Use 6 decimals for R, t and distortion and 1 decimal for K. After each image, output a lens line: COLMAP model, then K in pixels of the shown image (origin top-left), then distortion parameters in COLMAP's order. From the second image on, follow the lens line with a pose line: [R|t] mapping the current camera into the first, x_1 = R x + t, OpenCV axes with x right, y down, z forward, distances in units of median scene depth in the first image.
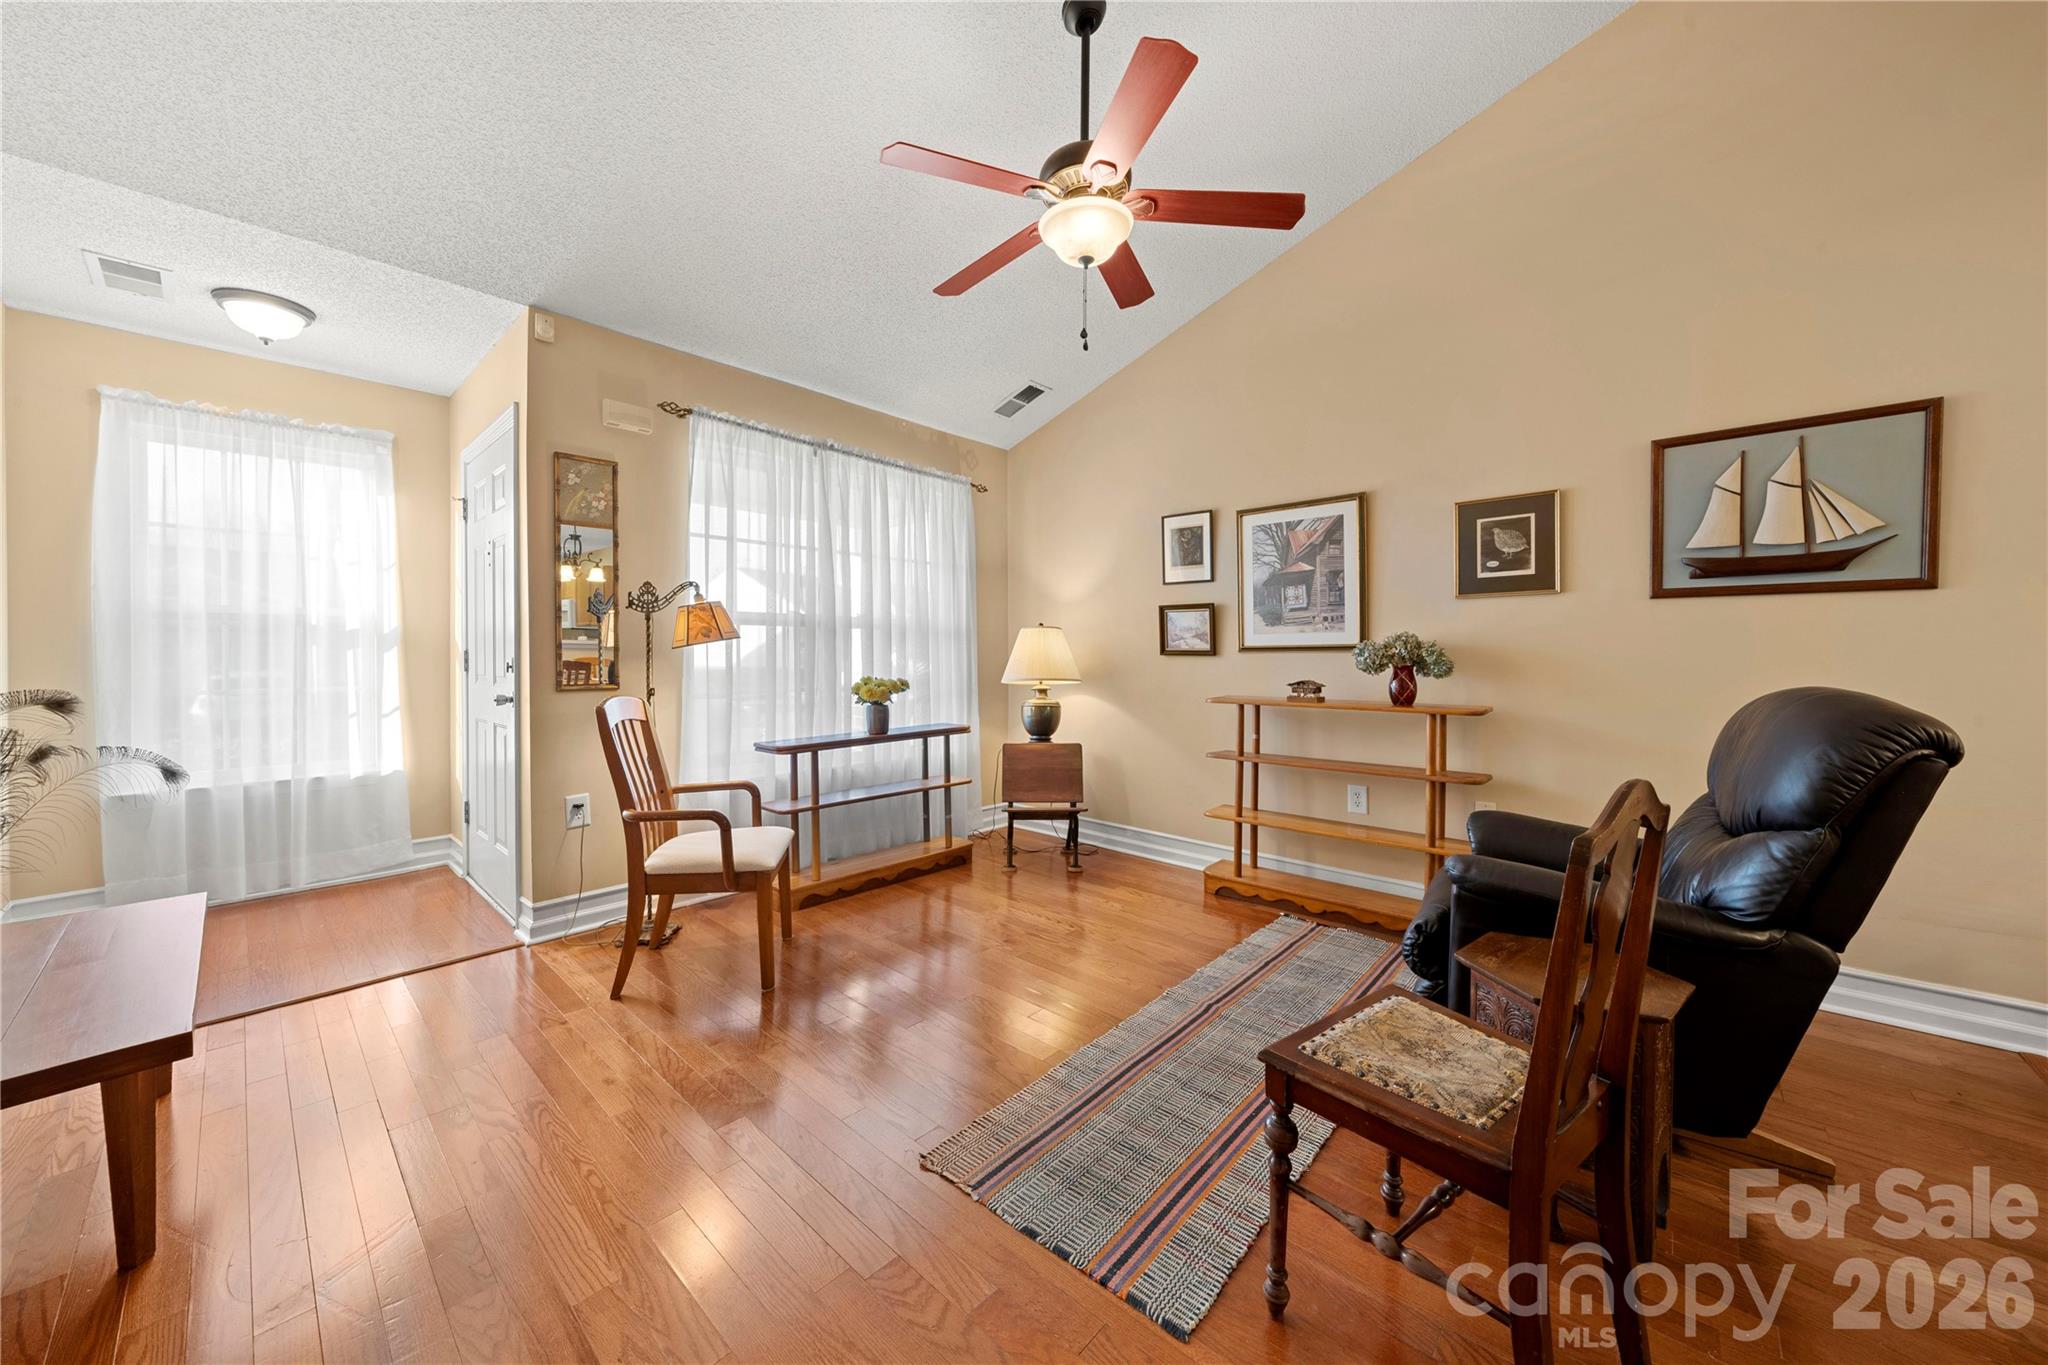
lens RADIAL K [[723.3, 0, 1019.8], [0, 723.3, 668.8], [0, 0, 1]] dist [-0.001060, -0.000084]
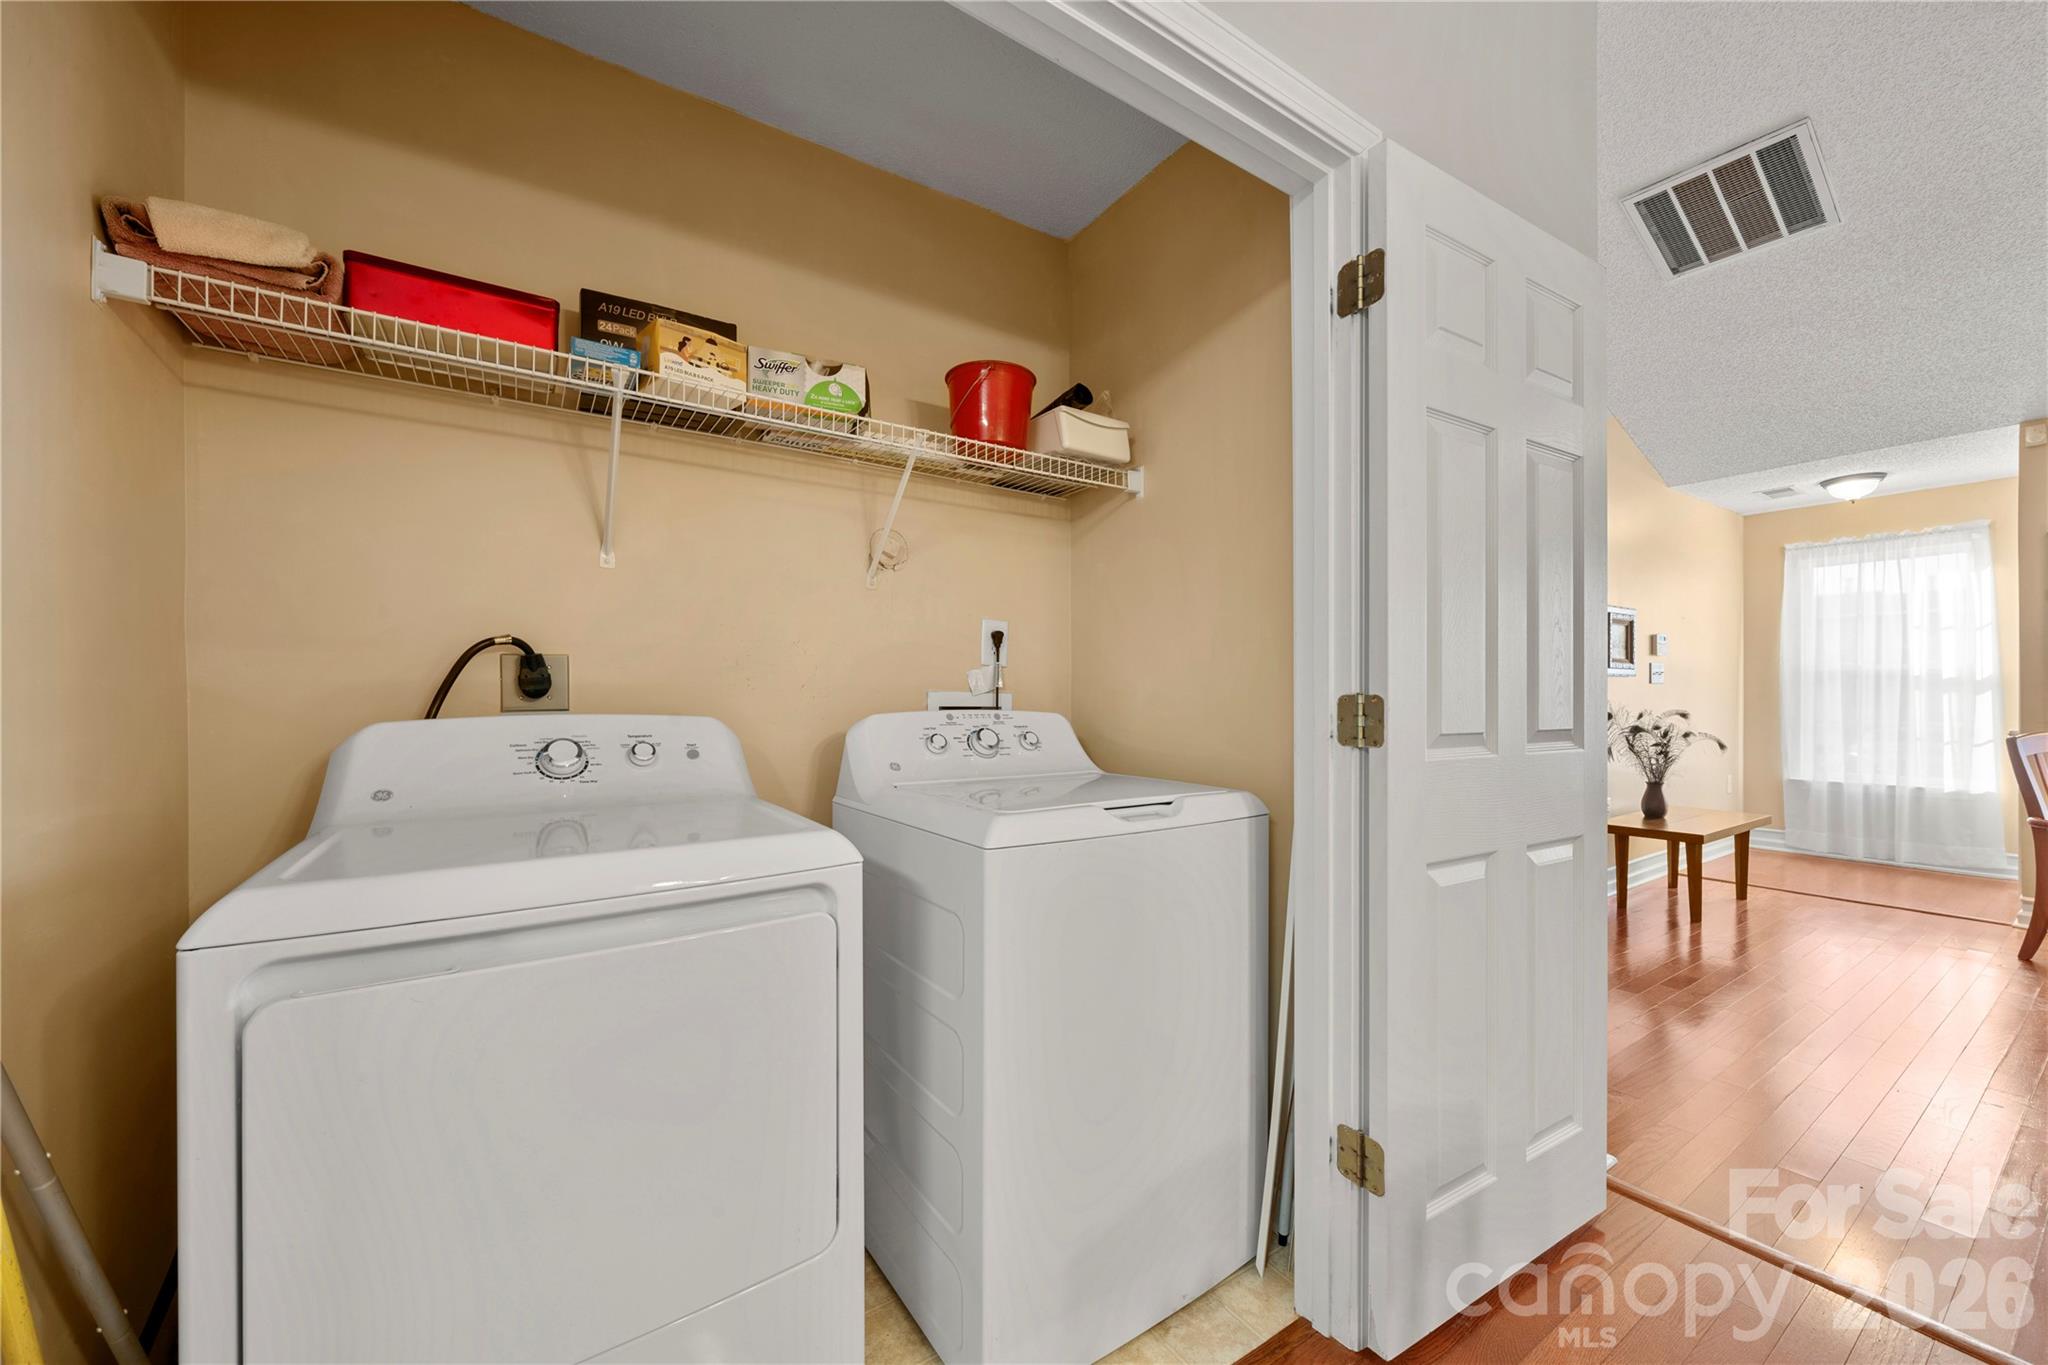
lens RADIAL K [[766.9, 0, 1018.1], [0, 766.9, 692.0], [0, 0, 1]] dist [0.001340, 0.000119]
pose [[-0.248118, -0.001343, -0.968729, 0.900926], [-0.022512, 0.999737, 0.004380, 0.002716], [0.968468, 0.022894, -0.248083, -0.306153]]
